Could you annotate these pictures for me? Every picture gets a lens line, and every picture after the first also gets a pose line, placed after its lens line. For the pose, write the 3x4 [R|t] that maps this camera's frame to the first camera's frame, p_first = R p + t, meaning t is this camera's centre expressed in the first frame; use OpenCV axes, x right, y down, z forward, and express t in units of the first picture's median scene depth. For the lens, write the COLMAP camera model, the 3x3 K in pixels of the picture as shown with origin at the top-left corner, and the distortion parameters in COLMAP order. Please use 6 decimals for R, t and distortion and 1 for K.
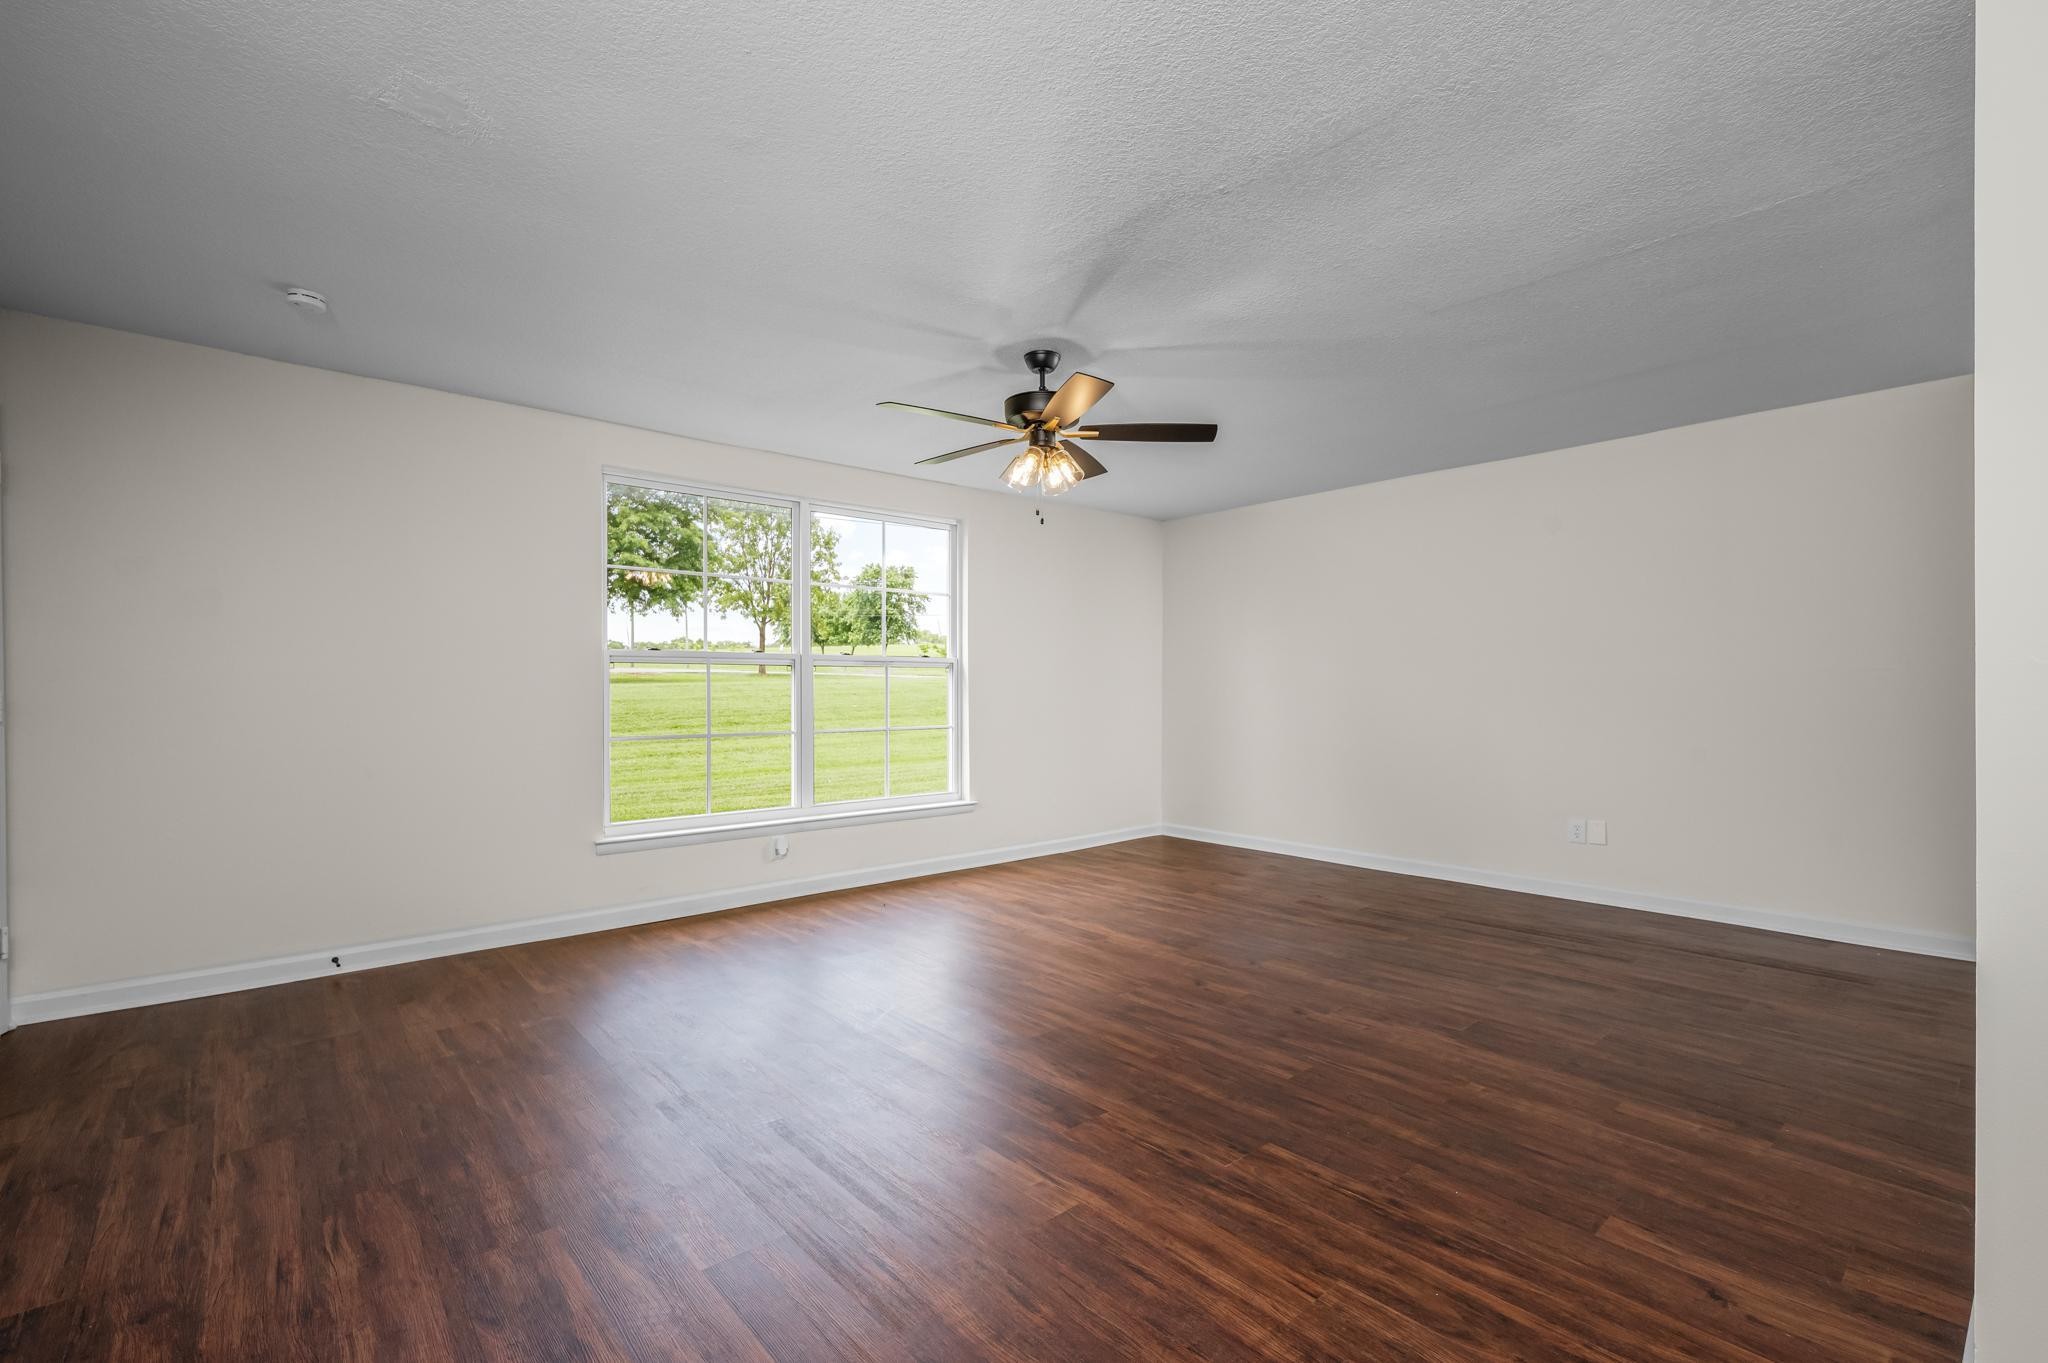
lens RADIAL K [[938.7, 0, 1036.6], [0, 938.7, 677.3], [0, 0, 1]] dist [0.004818, 0.001338]
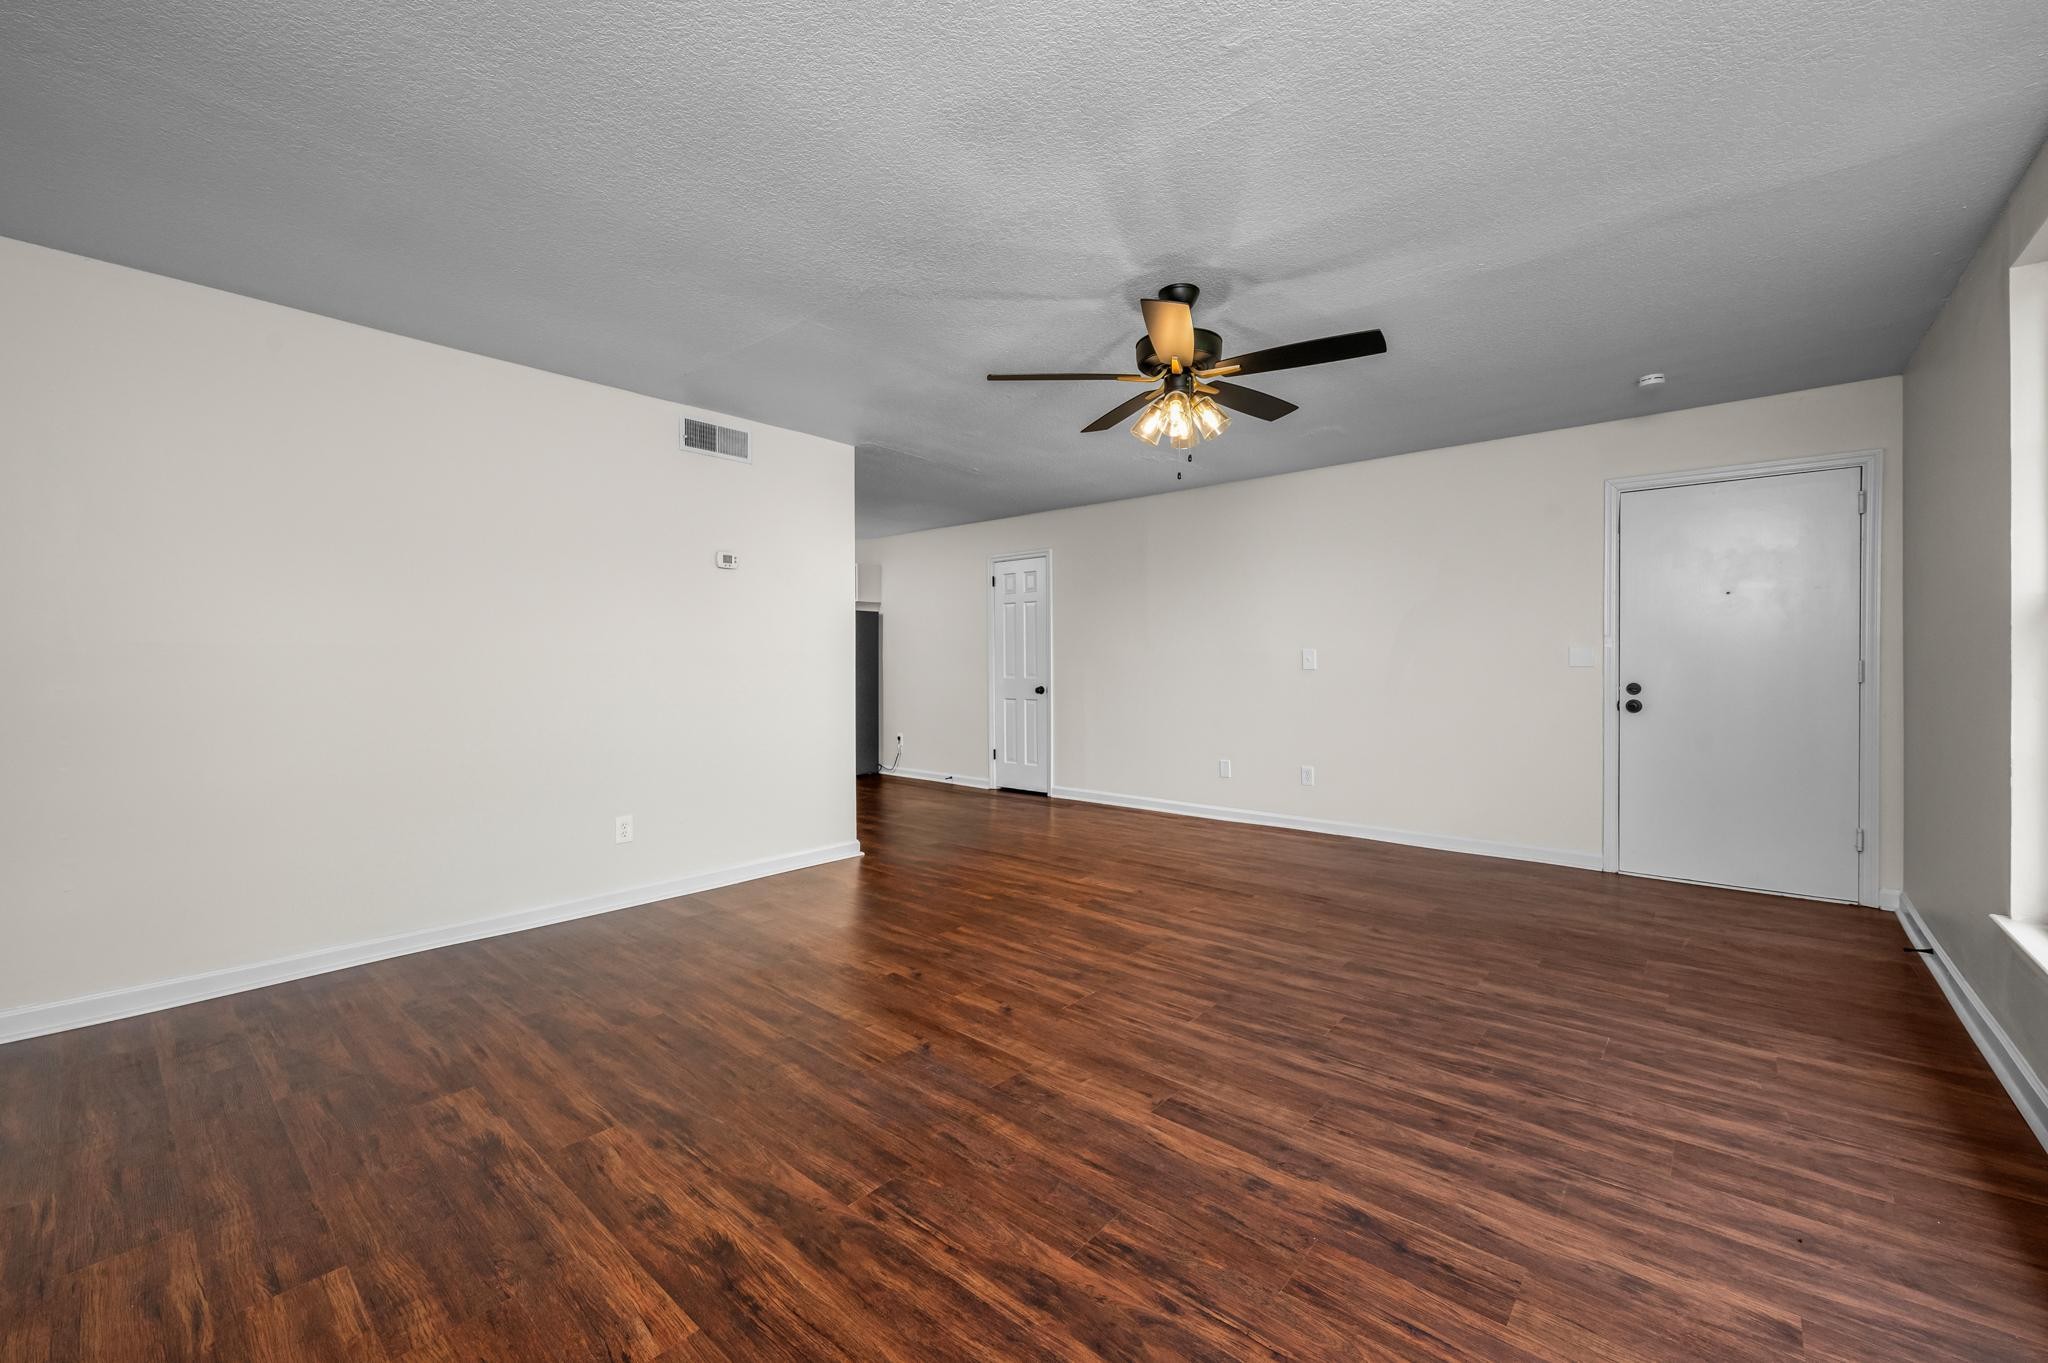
lens RADIAL K [[850.6, 0, 1032.6], [0, 850.6, 671.9], [0, 0, 1]] dist [-0.002657, 0.000239]
pose [[-0.991525, 0.006760, -0.129738, 0.262945], [0.007205, 0.999970, -0.002958, 0.024255], [0.129714, -0.003867, -0.991544, 1.877704]]
